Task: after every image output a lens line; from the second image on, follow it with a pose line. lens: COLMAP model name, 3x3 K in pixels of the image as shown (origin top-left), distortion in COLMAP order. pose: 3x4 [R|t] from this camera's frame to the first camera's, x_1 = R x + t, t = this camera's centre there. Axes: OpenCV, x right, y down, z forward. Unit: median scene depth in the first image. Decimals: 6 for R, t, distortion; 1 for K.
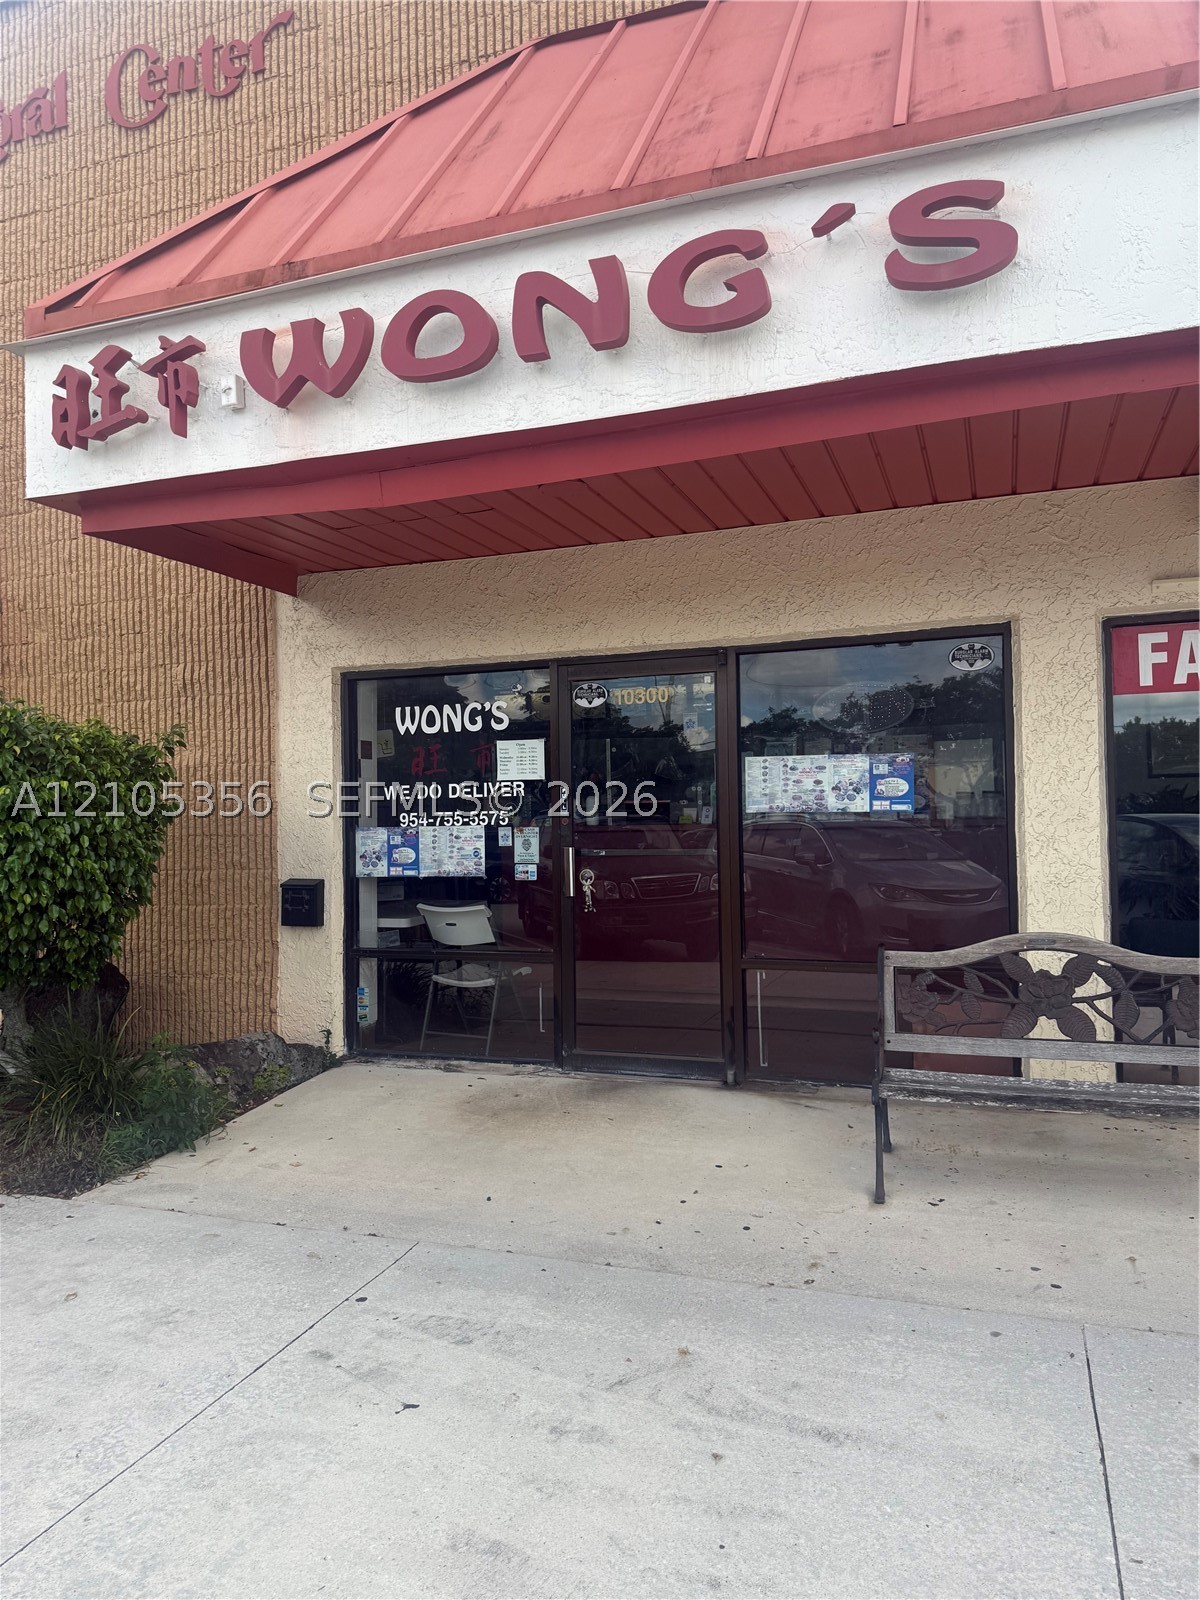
lens RADIAL K [[1131.3, 0, 595.9], [0, 1131.3, 790.6], [0, 0, 1]] dist [0.007228, -0.008513]
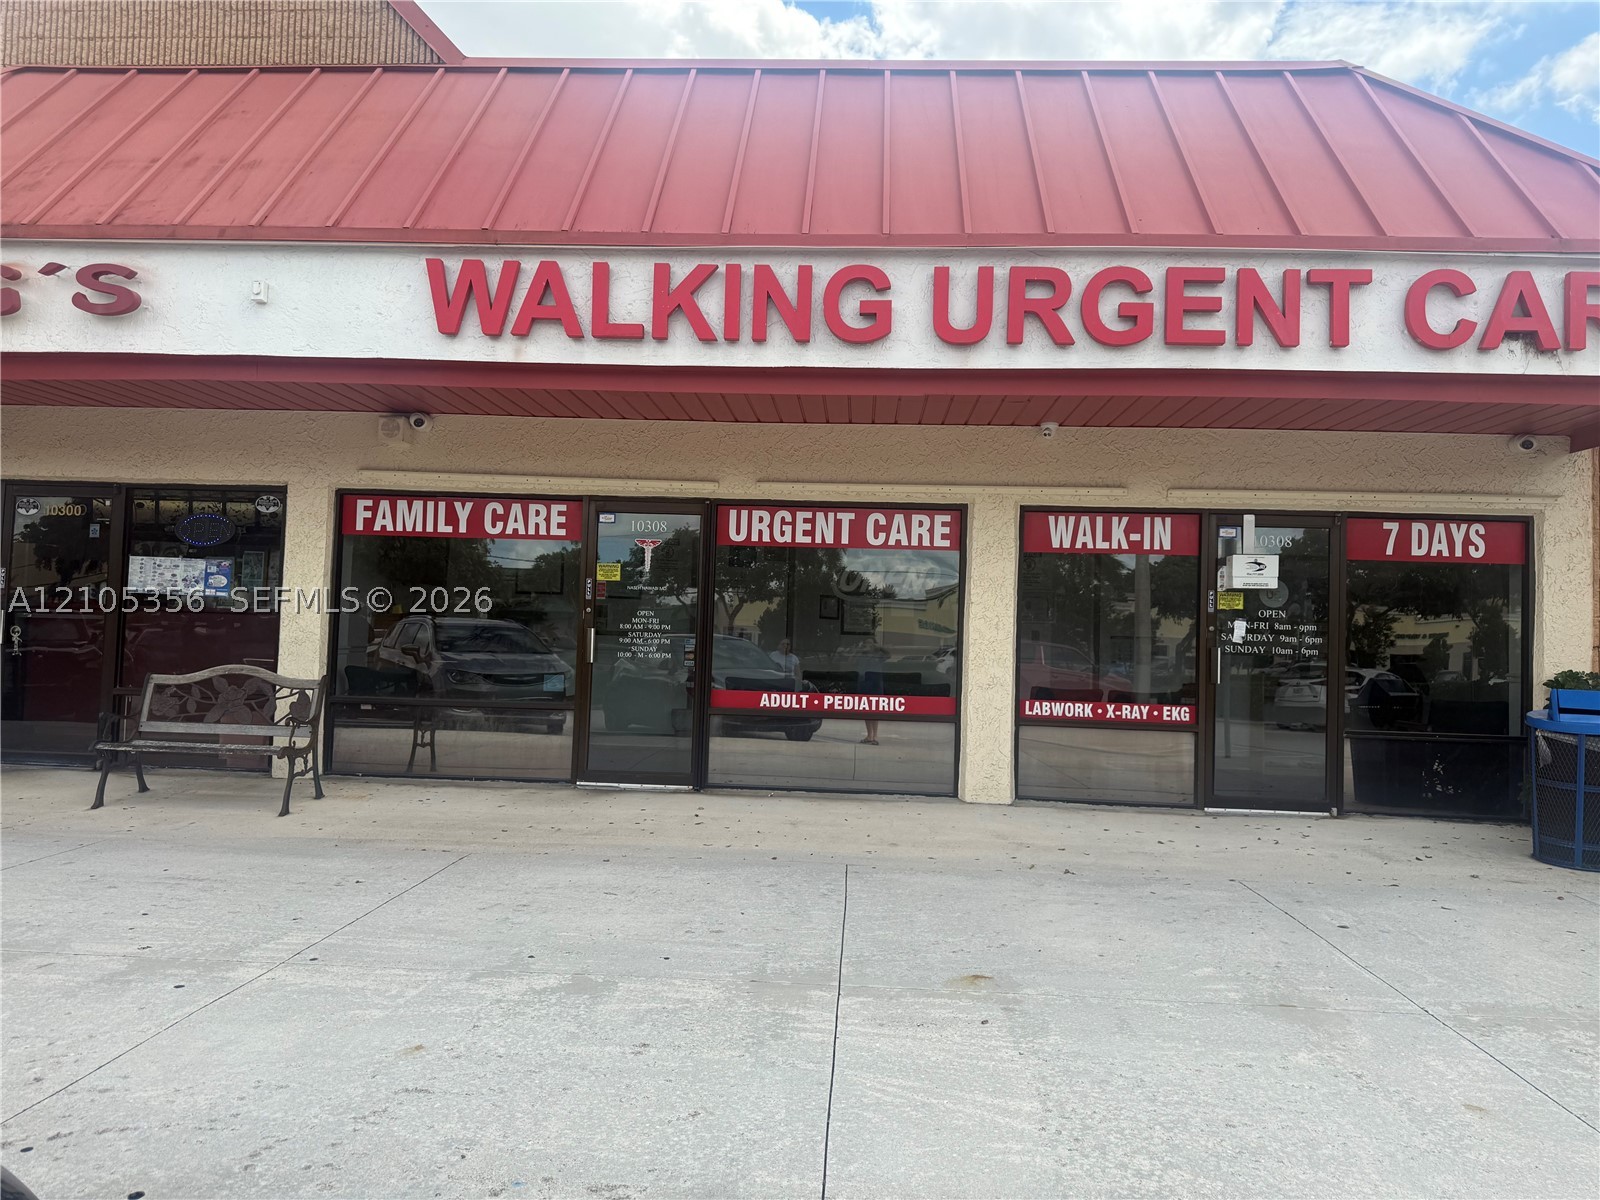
lens RADIAL K [[1131.3, 0, 802.5], [0, 1131.3, 607.4], [0, 0, 1]] dist [0.007228, -0.008513]
pose [[0.950166, 0.057979, 0.306304, 0.607181], [-0.057670, 0.998285, -0.010066, 0.002832], [-0.306362, -0.008100, 0.951881, -0.840426]]
